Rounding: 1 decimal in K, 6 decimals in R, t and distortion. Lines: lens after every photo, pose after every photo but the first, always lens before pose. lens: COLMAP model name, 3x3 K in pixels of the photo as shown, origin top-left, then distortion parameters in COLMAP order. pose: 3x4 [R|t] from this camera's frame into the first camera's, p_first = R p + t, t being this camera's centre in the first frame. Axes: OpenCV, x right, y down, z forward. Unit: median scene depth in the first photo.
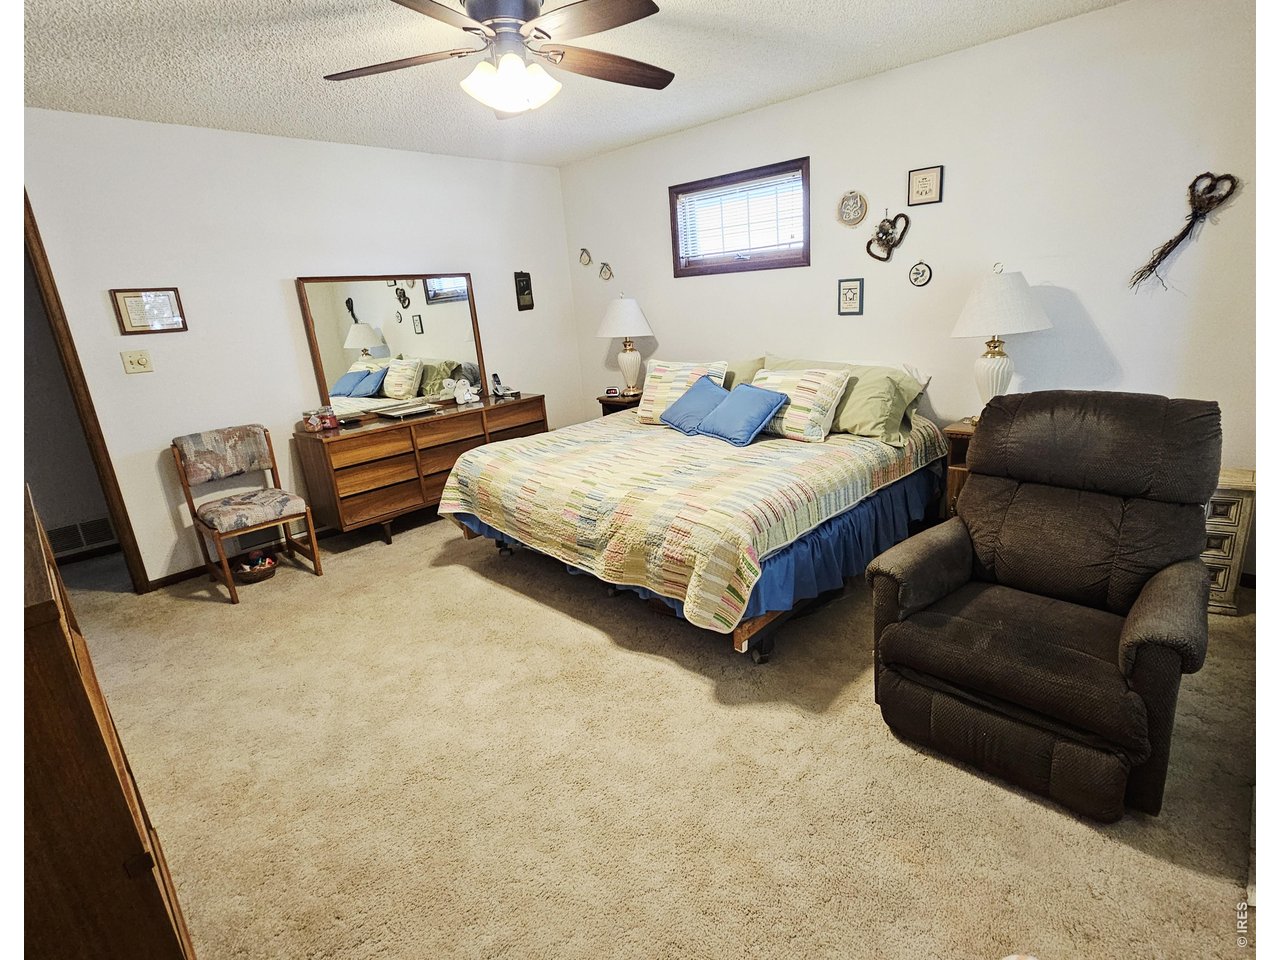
lens RADIAL K [[628.2, 0, 677.1], [0, 628.2, 474.0], [0, 0, 1]] dist [0.003051, 0.000496]
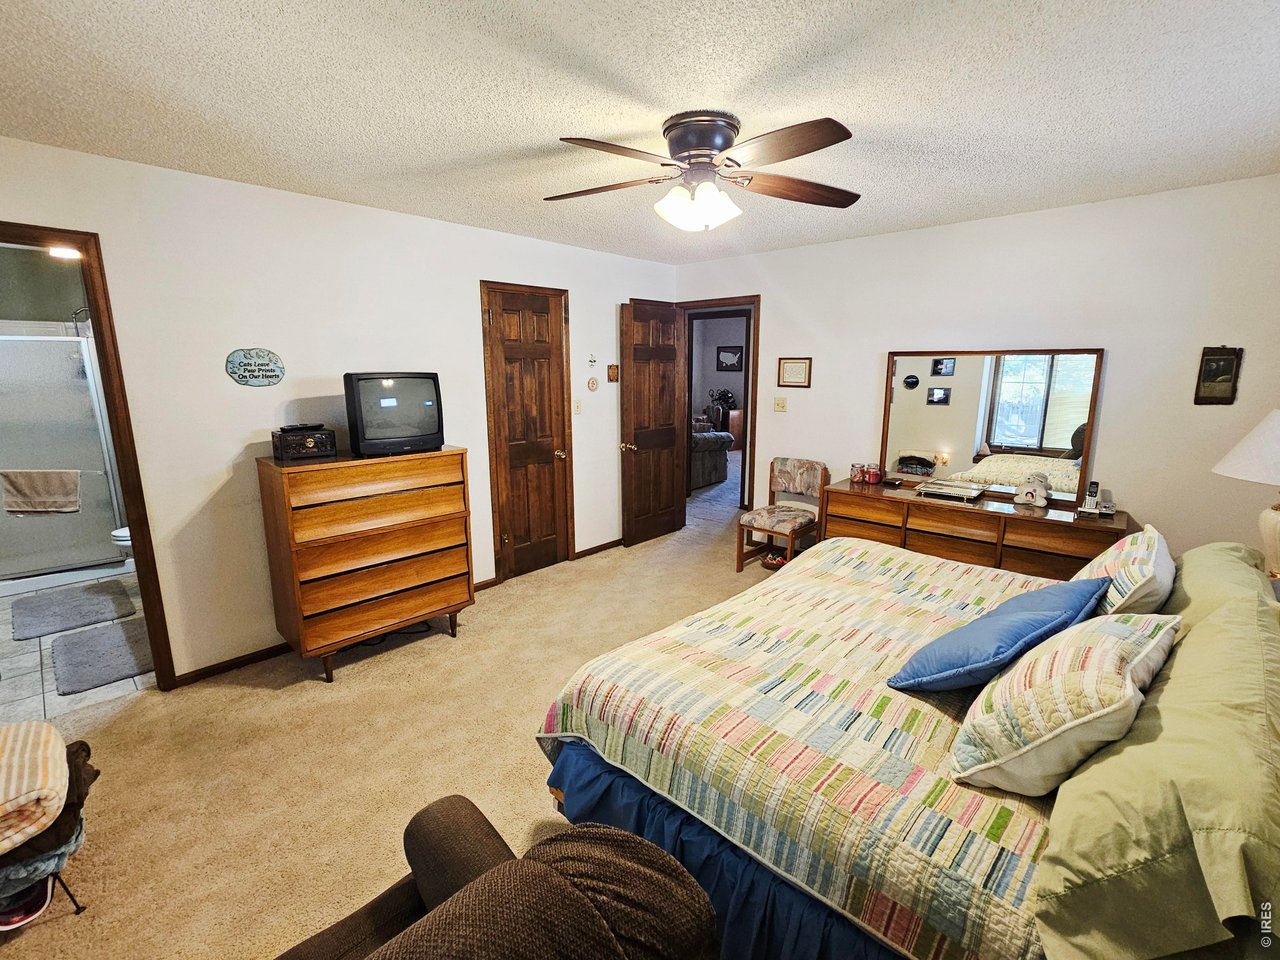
lens RADIAL K [[573.6, 0, 646.6], [0, 573.6, 474.7], [0, 0, 1]] dist [0.000082, 0.000158]
pose [[-0.009096, 0.250070, -0.968185, 0.565866], [-0.277138, 0.929666, 0.242725, -0.286569], [0.960787, 0.270528, 0.060848, 0.698102]]
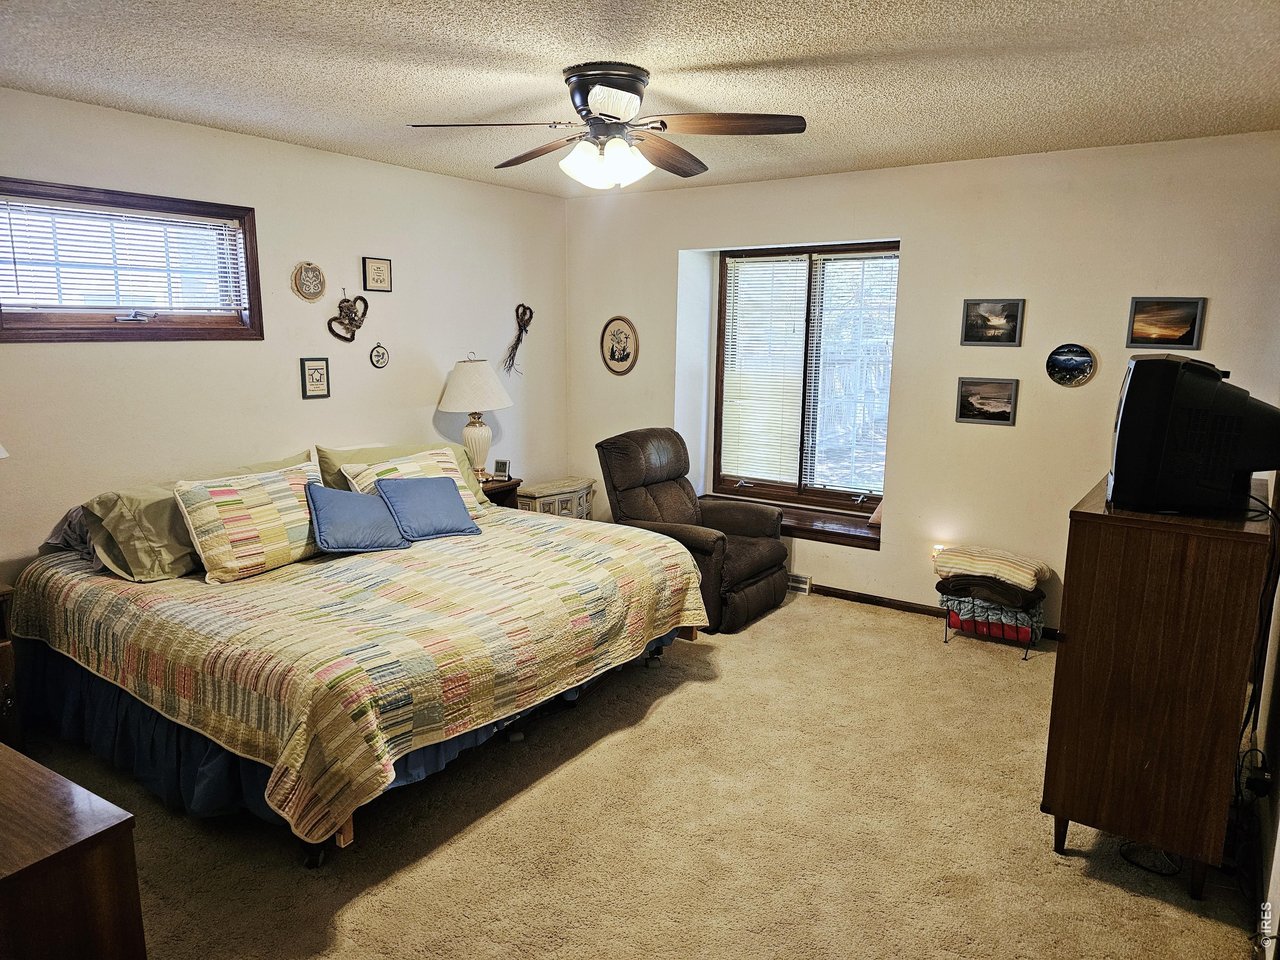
lens RADIAL K [[850.9, 0, 645.3], [0, 850.9, 471.5], [0, 0, 1]] dist [0.090974, -0.099352]
pose [[-0.142885, -0.106876, 0.983952, -1.166249], [0.272687, 0.951425, 0.142942, -0.243947], [-0.951433, 0.288736, -0.106800, 0.870864]]
